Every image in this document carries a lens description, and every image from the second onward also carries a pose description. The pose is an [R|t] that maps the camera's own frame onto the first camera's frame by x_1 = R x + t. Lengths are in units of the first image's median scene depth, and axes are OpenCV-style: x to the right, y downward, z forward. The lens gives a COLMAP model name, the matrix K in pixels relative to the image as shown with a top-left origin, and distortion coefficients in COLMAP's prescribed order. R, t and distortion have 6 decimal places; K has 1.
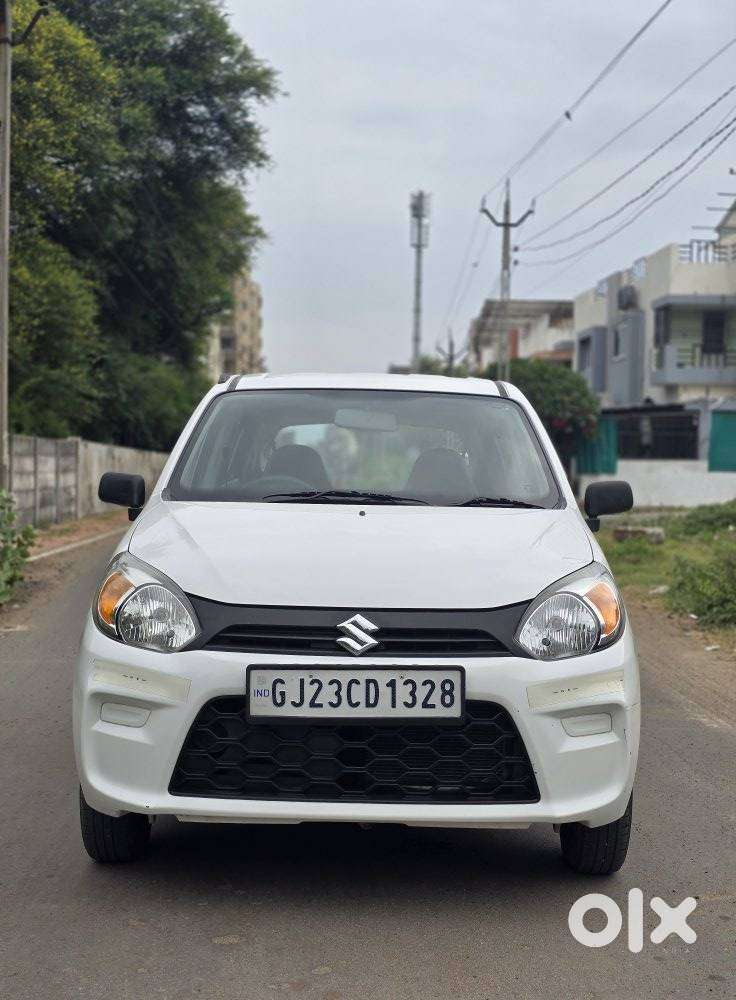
lens RADIAL K [[1344.5, 0, 368.0], [0, 1344.5, 500.0], [0, 0, 1]] dist [0.081648, 0.010690]
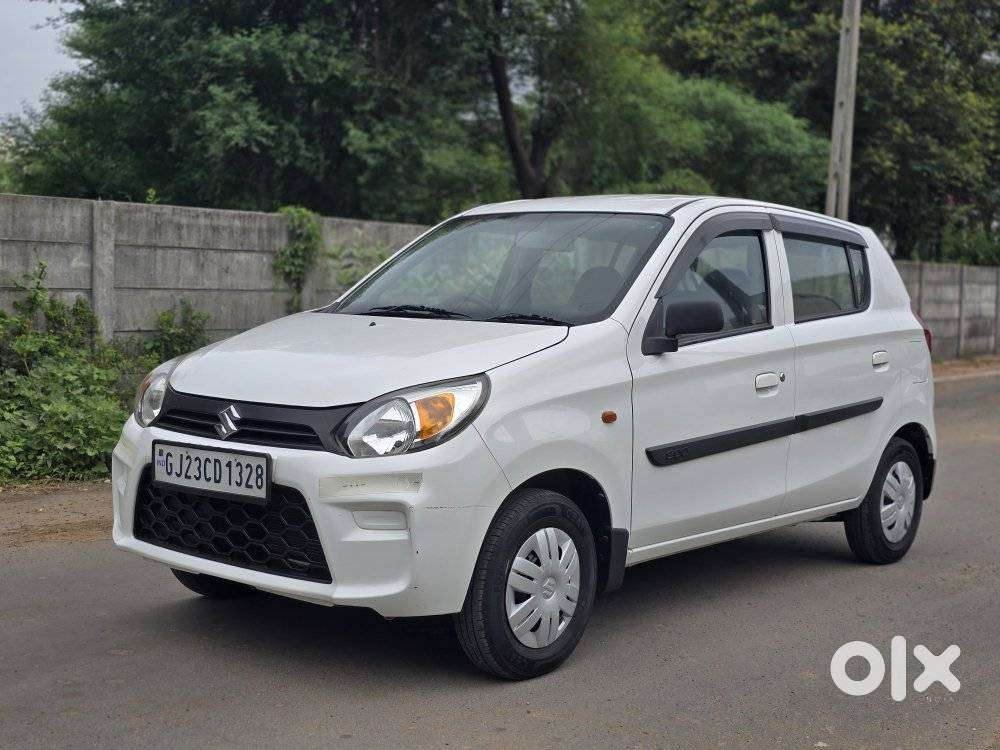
lens RADIAL K [[1337.7, 0, 500.0], [0, 1337.7, 375.0], [0, 0, 1]] dist [0.082850, -0.096328]
pose [[0.771306, 0.043656, -0.634966, 0.899190], [-0.022979, 0.998904, 0.040765, 0.005235], [0.636050, -0.016852, 0.771464, 0.239024]]
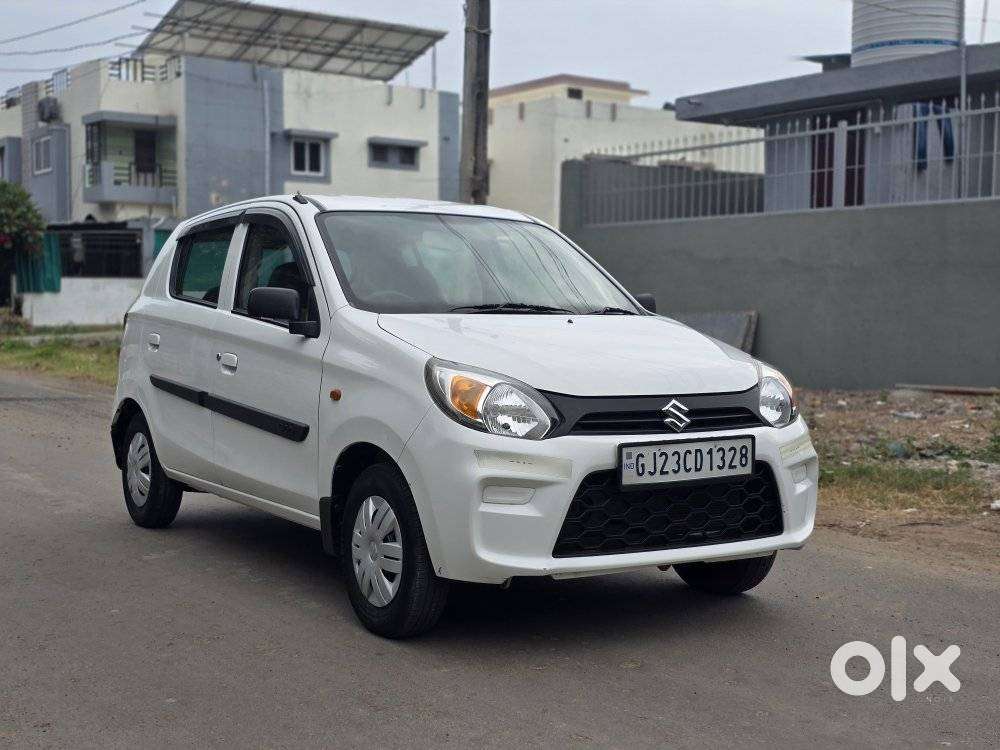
lens RADIAL K [[1337.7, 0, 500.0], [0, 1337.7, 375.0], [0, 0, 1]] dist [0.082850, -0.096328]
pose [[0.846321, -0.035306, 0.531501, -0.789759], [0.012891, 0.998866, 0.045825, 0.002743], [-0.532517, -0.031931, 0.845817, 0.031632]]
